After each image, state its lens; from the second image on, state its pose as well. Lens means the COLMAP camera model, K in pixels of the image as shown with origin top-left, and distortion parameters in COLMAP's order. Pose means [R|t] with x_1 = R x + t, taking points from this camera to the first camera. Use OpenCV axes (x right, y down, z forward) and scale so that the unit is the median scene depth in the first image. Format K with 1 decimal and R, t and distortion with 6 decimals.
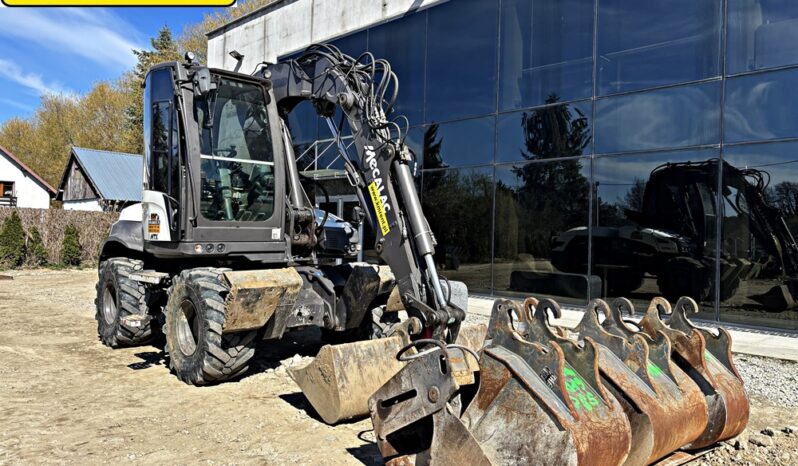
lens RADIAL K [[598.9, 0, 404.9], [0, 598.9, 231.1], [0, 0, 1]] dist [0.026683, -0.008276]
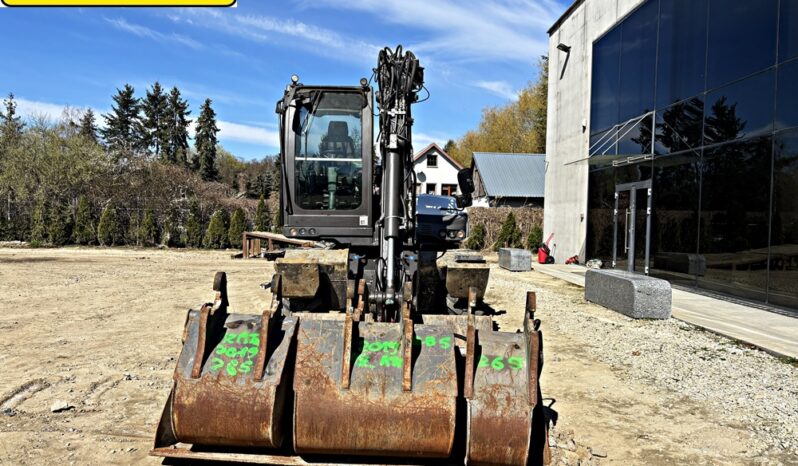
lens RADIAL K [[598.8, 0, 396.1], [0, 598.8, 233.3], [0, 0, 1]] dist [0.054941, -0.068507]
pose [[0.735122, 0.008720, -0.677878, 0.669832], [0.000295, 0.999913, 0.013182, 0.015305], [0.677934, -0.009891, 0.735056, 0.215942]]
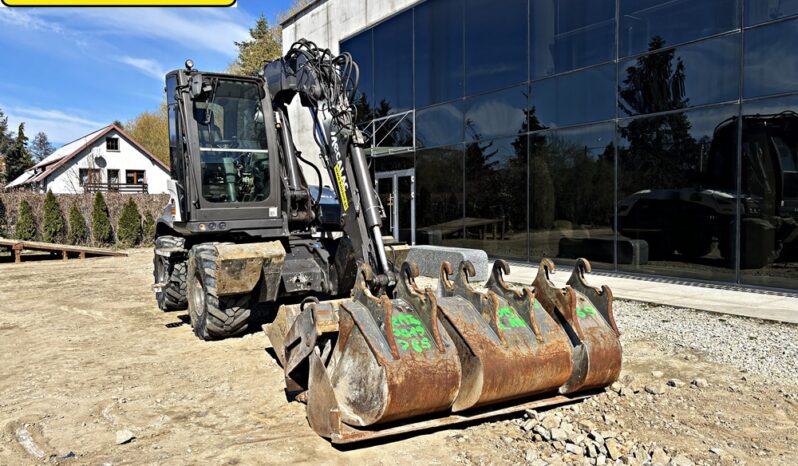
lens RADIAL K [[598.8, 0, 396.1], [0, 598.8, 233.3], [0, 0, 1]] dist [0.054941, -0.068507]
pose [[0.979303, -0.028712, -0.200355, 0.272199], [0.039102, 0.998077, 0.048091, -0.000670], [0.198589, -0.054930, 0.978542, -0.095854]]
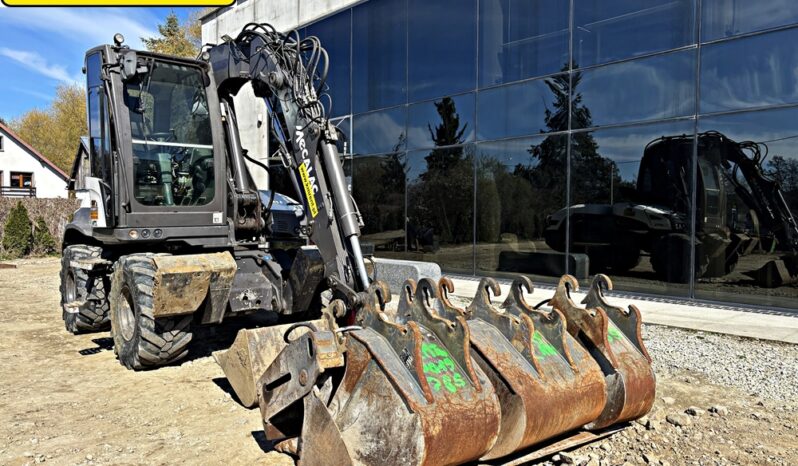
lens RADIAL K [[600.0, 0, 402.9], [0, 600.0, 237.4], [0, 0, 1]] dist [0.023876, -0.005550]
pose [[0.998952, -0.019103, -0.041601, 0.144622], [0.020745, 0.999008, 0.039396, 0.004192], [0.040807, -0.040218, 0.998357, 0.018691]]
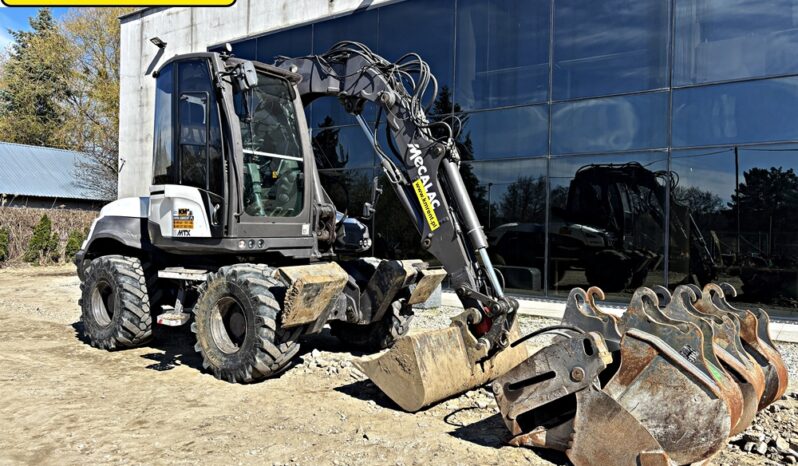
lens RADIAL K [[597.2, 0, 396.6], [0, 597.2, 232.3], [0, 0, 1]] dist [0.028547, -0.003647]
pose [[0.984057, -0.003527, 0.177817, -0.266281], [0.002076, 0.999963, 0.008345, 0.001444], [-0.177840, -0.007843, 0.984028, -0.011040]]
